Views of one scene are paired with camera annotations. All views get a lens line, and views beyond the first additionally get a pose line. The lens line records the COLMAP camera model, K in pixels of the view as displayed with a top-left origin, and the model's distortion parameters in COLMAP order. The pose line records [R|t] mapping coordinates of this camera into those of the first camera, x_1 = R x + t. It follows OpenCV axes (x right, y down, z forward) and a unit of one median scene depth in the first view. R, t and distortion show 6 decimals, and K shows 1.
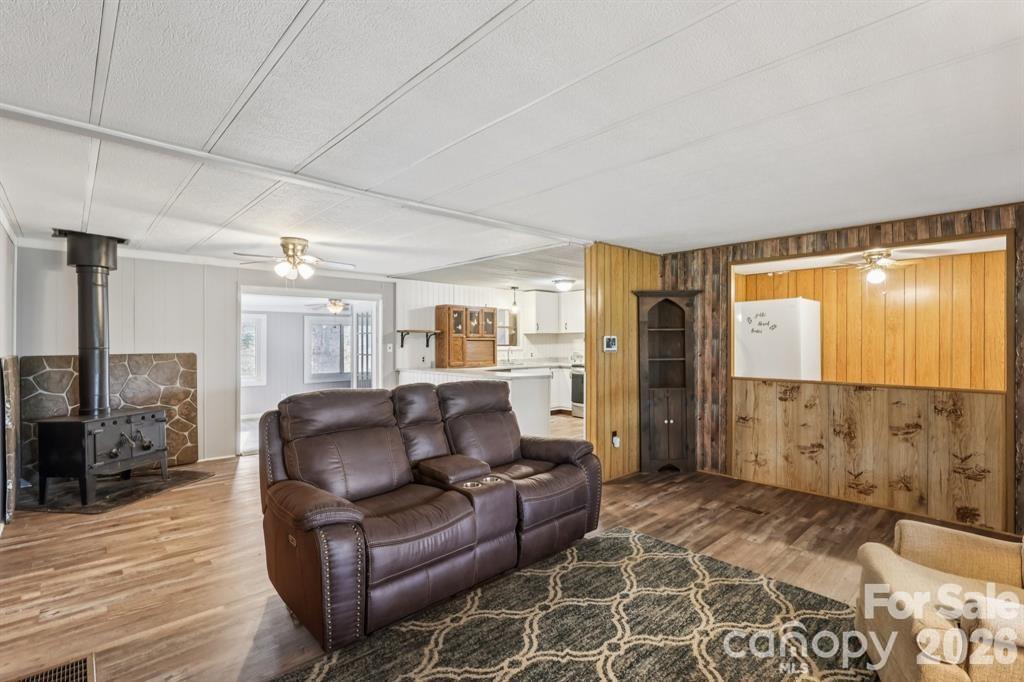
lens RADIAL K [[477.6, 0, 514.1], [0, 477.6, 346.1], [0, 0, 1]] dist [0.001313, -0.000420]
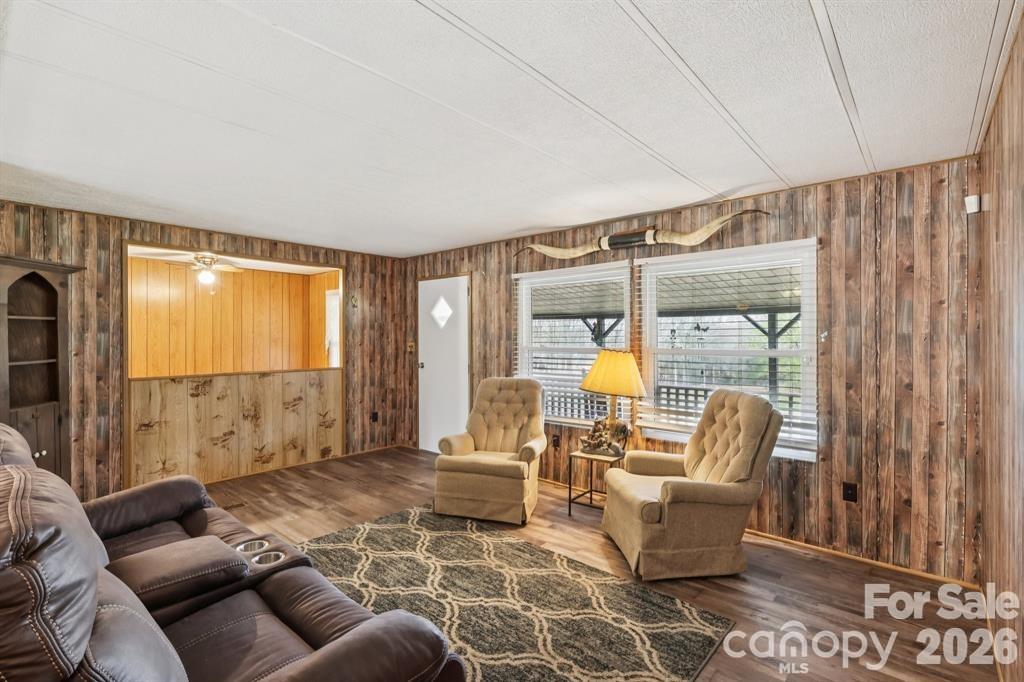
lens RADIAL K [[477.6, 0, 512.8], [0, 477.6, 338.1], [0, 0, 1]] dist [0.001313, -0.000420]
pose [[-0.098083, -0.004287, 0.995169, -0.478876], [0.008994, 0.999946, 0.005194, -0.004323], [-0.995138, 0.009460, -0.098039, 0.459211]]
